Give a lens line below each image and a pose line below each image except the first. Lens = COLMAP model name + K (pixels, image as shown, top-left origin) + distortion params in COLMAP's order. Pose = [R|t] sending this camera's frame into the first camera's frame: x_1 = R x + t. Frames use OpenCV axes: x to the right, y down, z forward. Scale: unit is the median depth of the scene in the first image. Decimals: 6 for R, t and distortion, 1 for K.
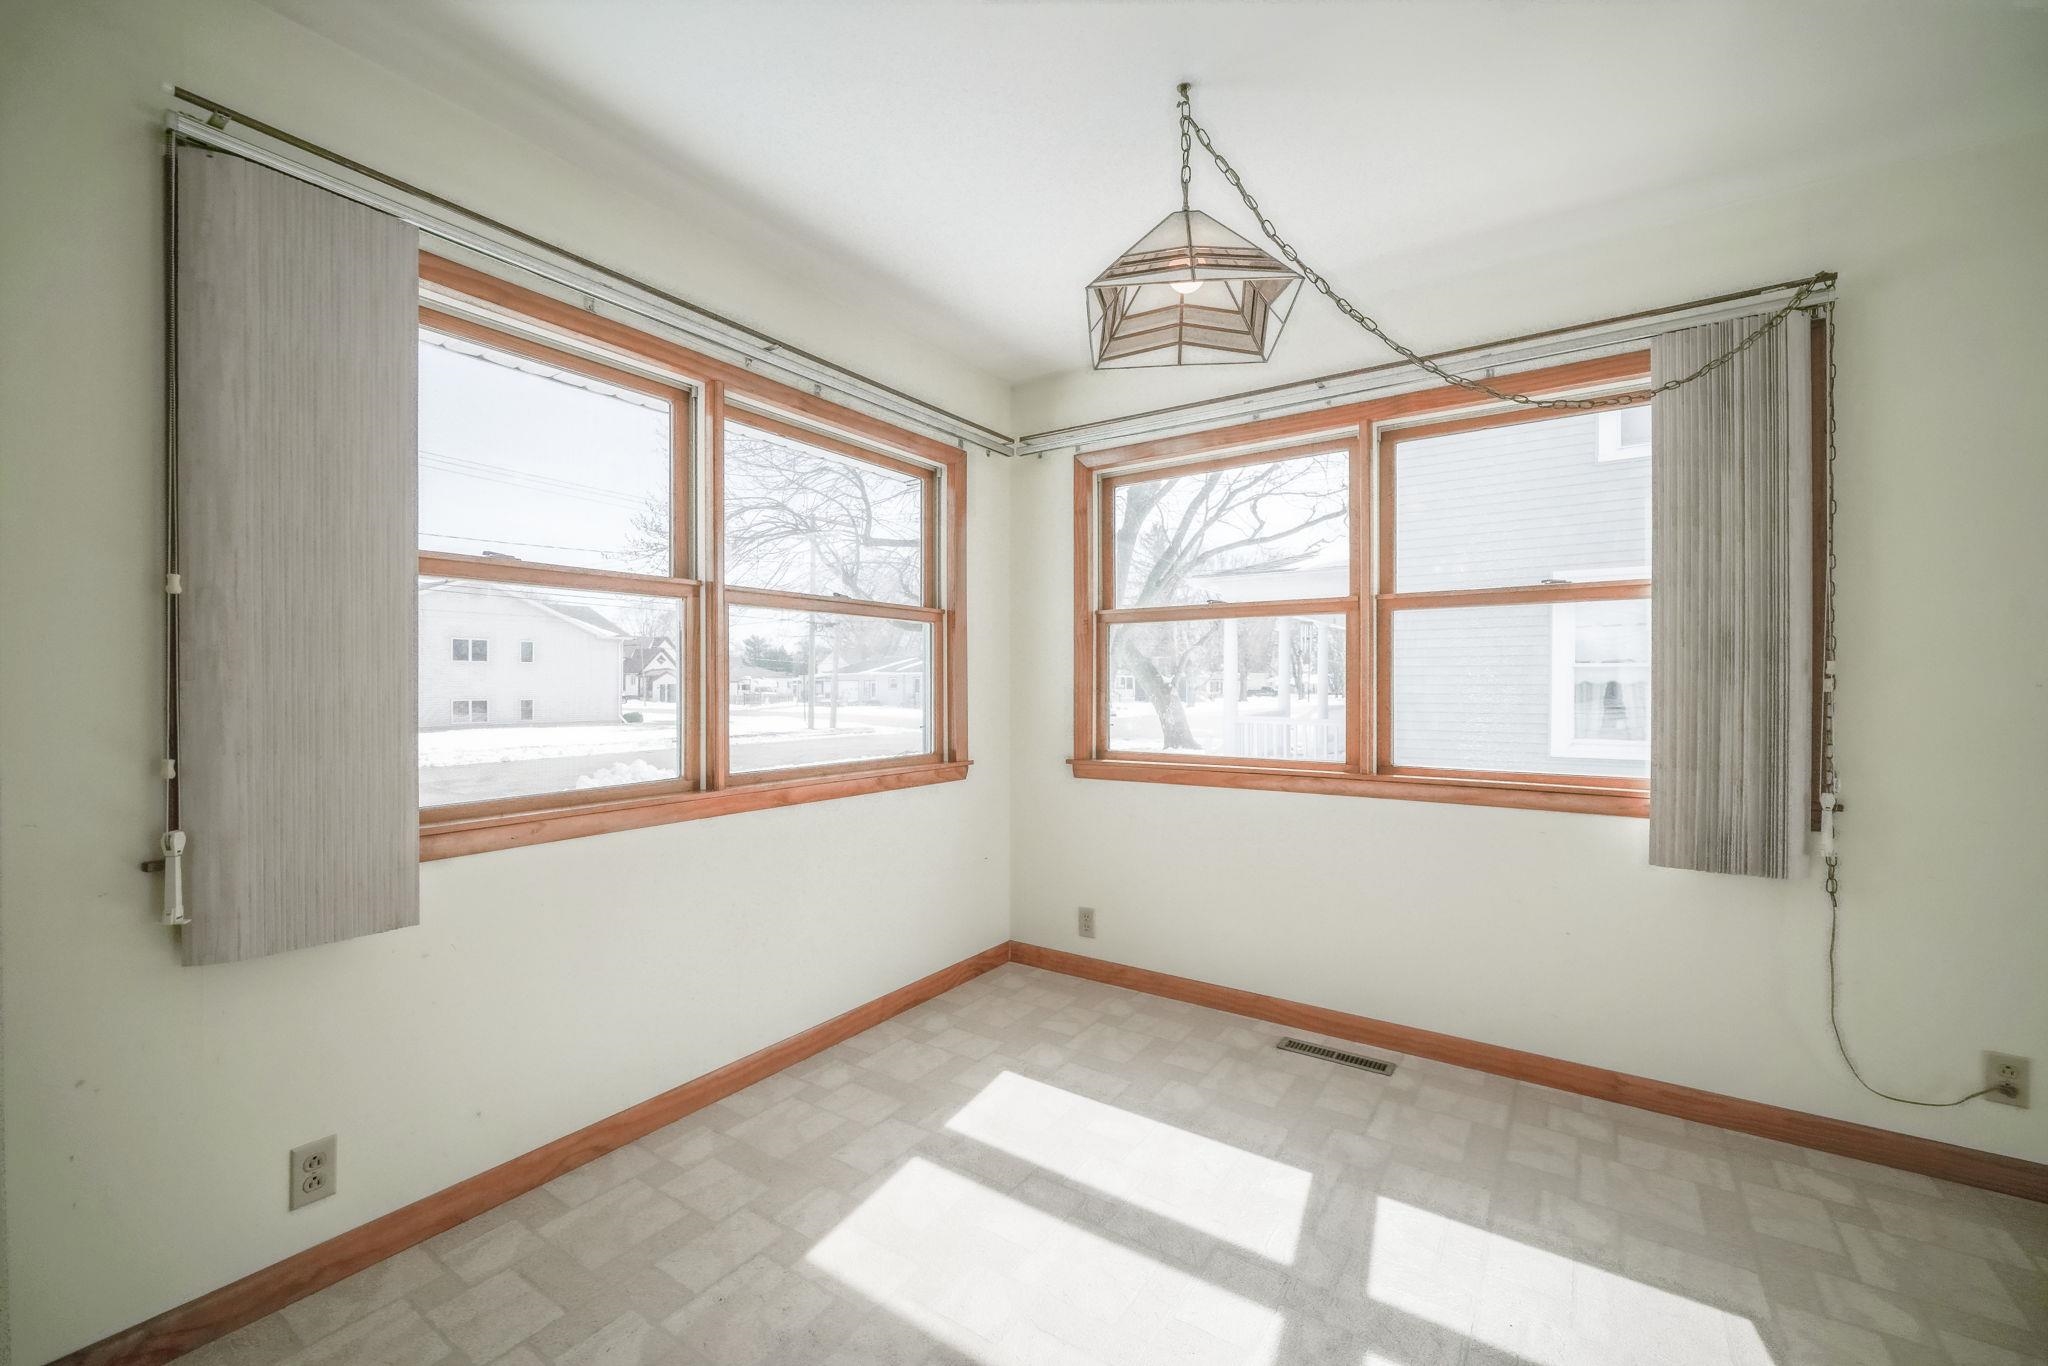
lens RADIAL K [[813.1, 0, 1016.9], [0, 813.1, 685.2], [0, 0, 1]] dist [-0.001333, 0.000051]
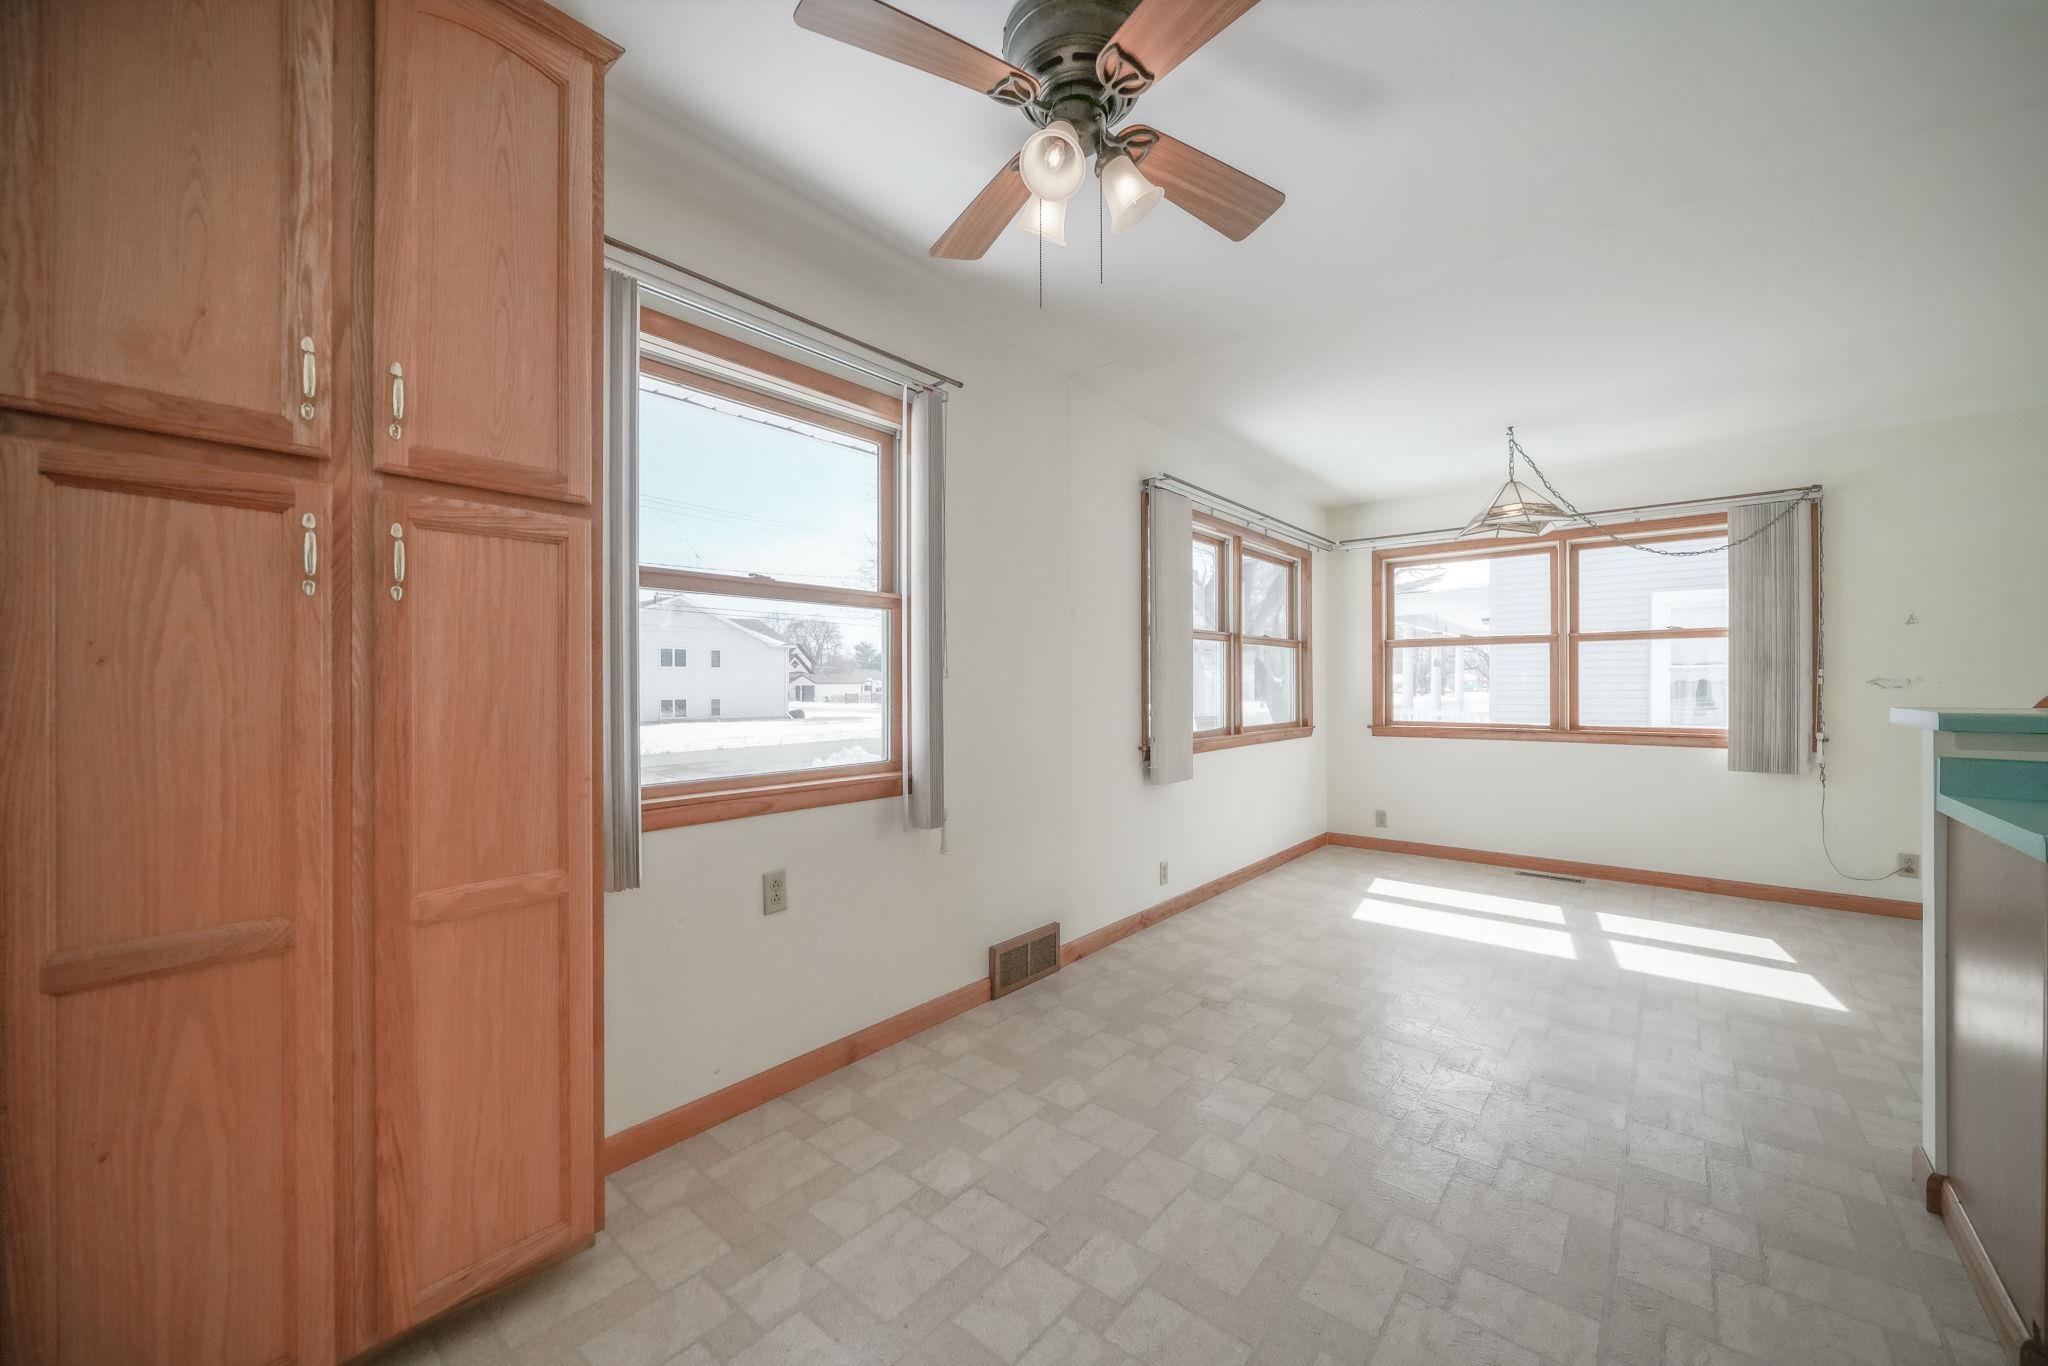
lens RADIAL K [[753.8, 0, 1028.2], [0, 753.8, 685.5], [0, 0, 1]] dist [-0.001418, -0.000047]
pose [[0.995310, -0.003092, -0.096687, -0.610215], [0.003086, 0.999995, -0.000214, 0.003841], [0.096687, -0.000085, 0.995315, -0.815634]]
